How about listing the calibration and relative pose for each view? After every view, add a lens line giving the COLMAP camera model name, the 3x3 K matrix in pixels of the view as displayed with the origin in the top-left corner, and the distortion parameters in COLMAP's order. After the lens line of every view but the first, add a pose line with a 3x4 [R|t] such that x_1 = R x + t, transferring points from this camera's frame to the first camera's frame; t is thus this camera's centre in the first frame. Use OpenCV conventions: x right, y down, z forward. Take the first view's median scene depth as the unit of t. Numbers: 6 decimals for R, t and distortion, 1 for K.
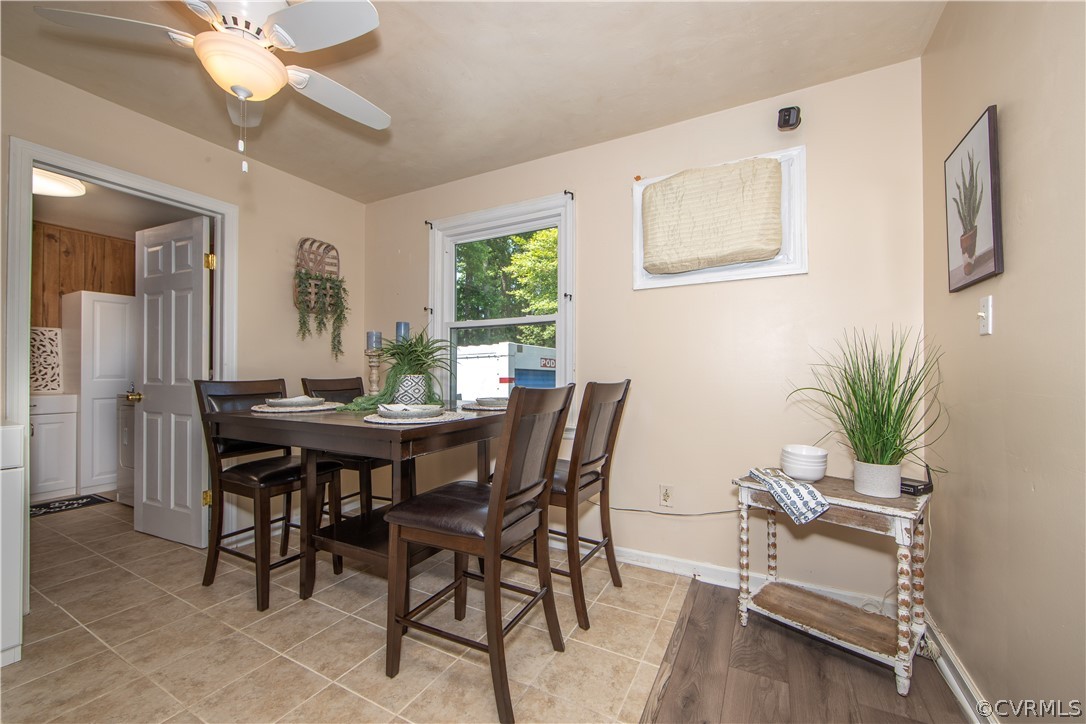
lens RADIAL K [[429.4, 0, 540.5], [0, 429.4, 367.4], [0, 0, 1]] dist [-0.009664, 0.000373]
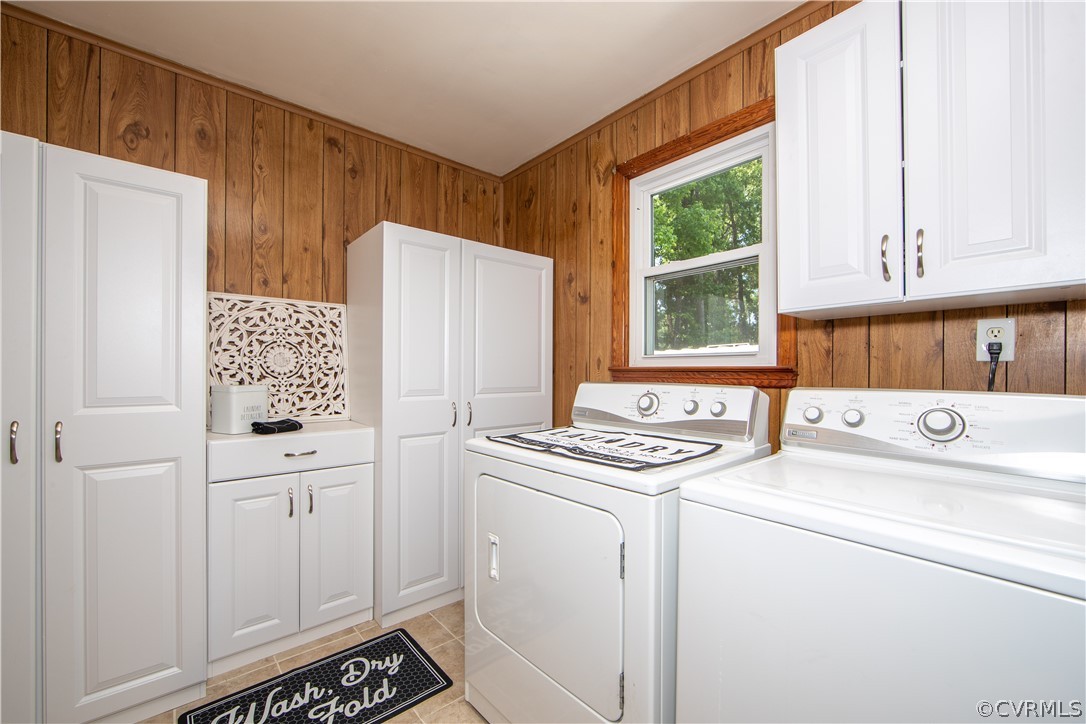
lens RADIAL K [[429.4, 0, 540.5], [0, 429.4, 367.4], [0, 0, 1]] dist [-0.009664, 0.000373]
pose [[0.935627, -0.001018, -0.352989, -0.698489], [0.000517, 0.999999, -0.001515, -0.007011], [0.352990, 0.001235, 0.935626, 0.567354]]
